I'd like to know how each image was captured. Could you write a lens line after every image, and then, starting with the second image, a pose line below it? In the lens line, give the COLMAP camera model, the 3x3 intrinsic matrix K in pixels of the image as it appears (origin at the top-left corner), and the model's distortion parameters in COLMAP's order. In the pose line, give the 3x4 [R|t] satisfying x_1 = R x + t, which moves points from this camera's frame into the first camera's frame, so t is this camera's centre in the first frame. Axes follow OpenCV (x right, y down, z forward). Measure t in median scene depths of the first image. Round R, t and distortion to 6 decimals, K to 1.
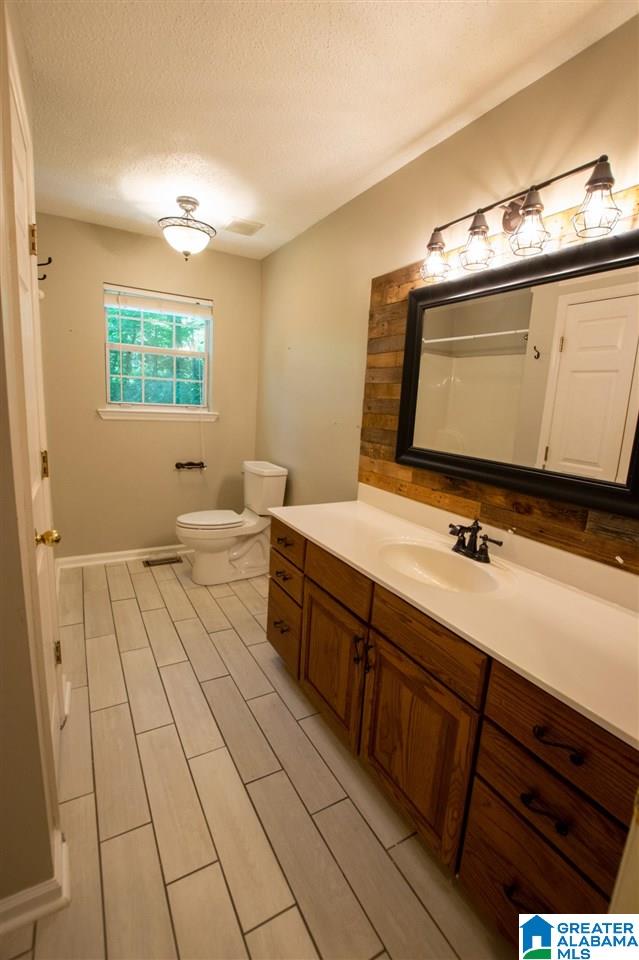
lens RADIAL K [[424.3, 0, 319.5], [0, 424.3, 480.0], [0, 0, 1]] dist [-0.036886, -0.000100]
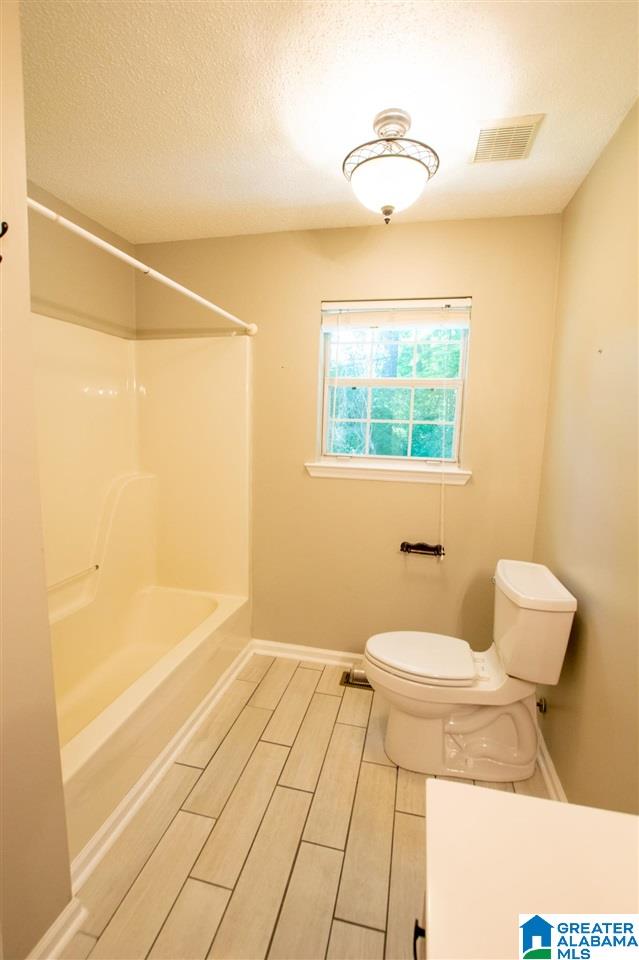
lens RADIAL K [[424.3, 0, 319.5], [0, 424.3, 480.0], [0, 0, 1]] dist [-0.036886, -0.000100]
pose [[0.738028, 0.053671, -0.672633, 0.018615], [-0.111824, 0.992776, -0.043480, -0.101943], [0.665440, 0.107307, 0.738698, 0.420056]]
